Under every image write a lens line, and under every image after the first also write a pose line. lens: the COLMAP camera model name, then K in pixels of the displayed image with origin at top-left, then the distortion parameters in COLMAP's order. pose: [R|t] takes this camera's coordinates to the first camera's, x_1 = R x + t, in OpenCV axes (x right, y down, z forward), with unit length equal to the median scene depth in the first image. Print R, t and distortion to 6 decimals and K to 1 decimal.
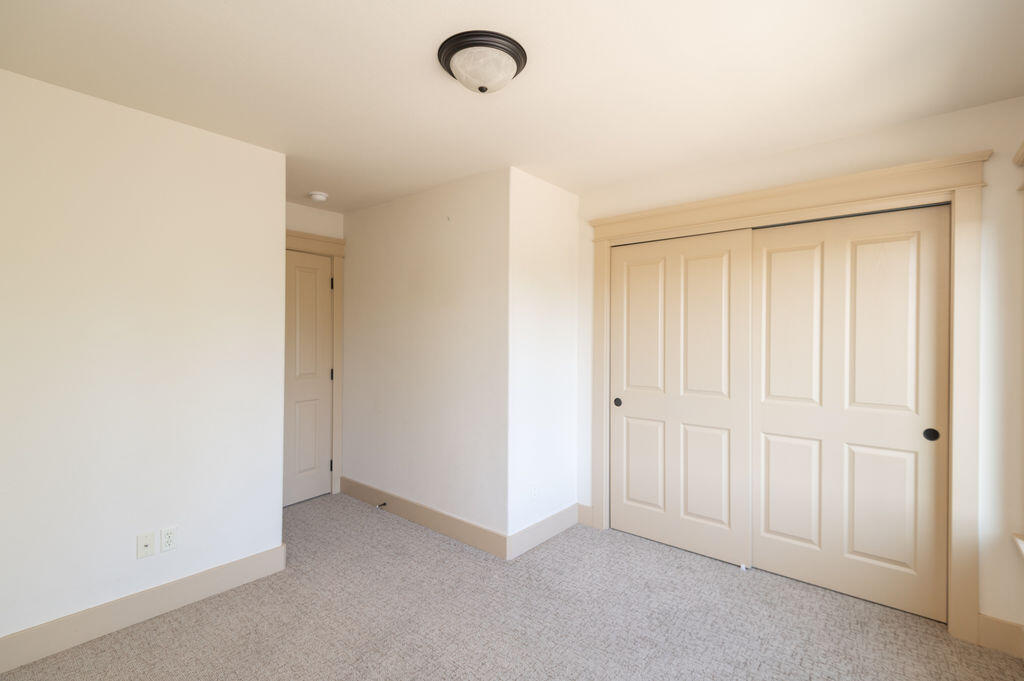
lens RADIAL K [[466.8, 0, 512.0], [0, 466.8, 340.5], [0, 0, 1]] dist [0.003492, 0.000054]
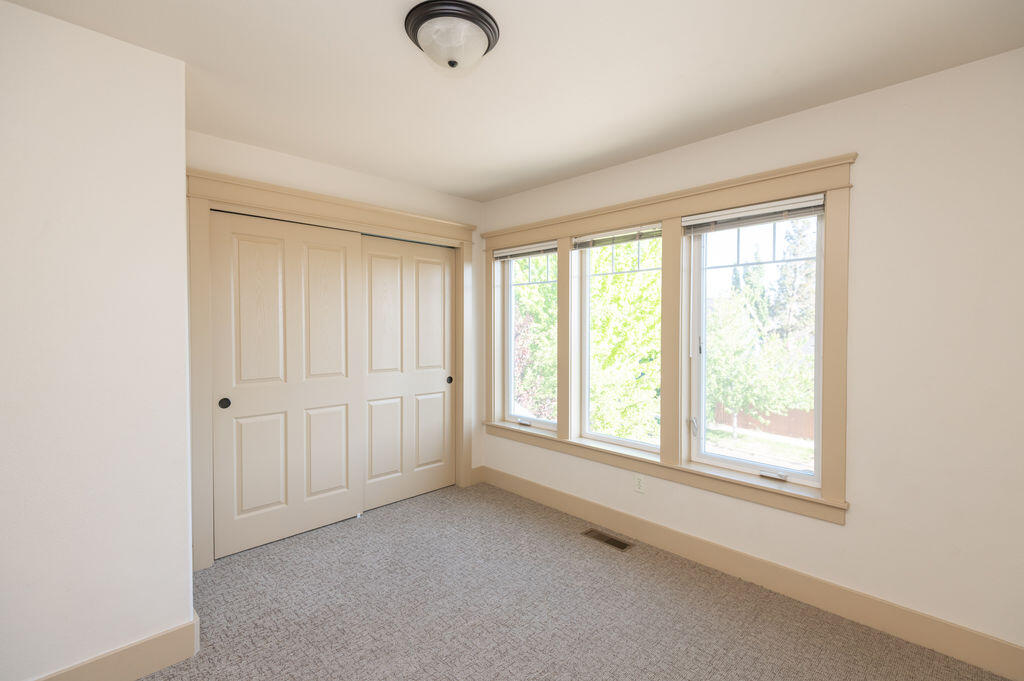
lens RADIAL K [[463.8, 0, 514.3], [0, 463.8, 335.4], [0, 0, 1]] dist [0.002850, -0.000549]
pose [[0.093578, -0.028966, 0.995191, -0.660784], [0.004942, 0.999578, 0.028629, -0.010106], [-0.995600, 0.002239, 0.093681, 0.505854]]
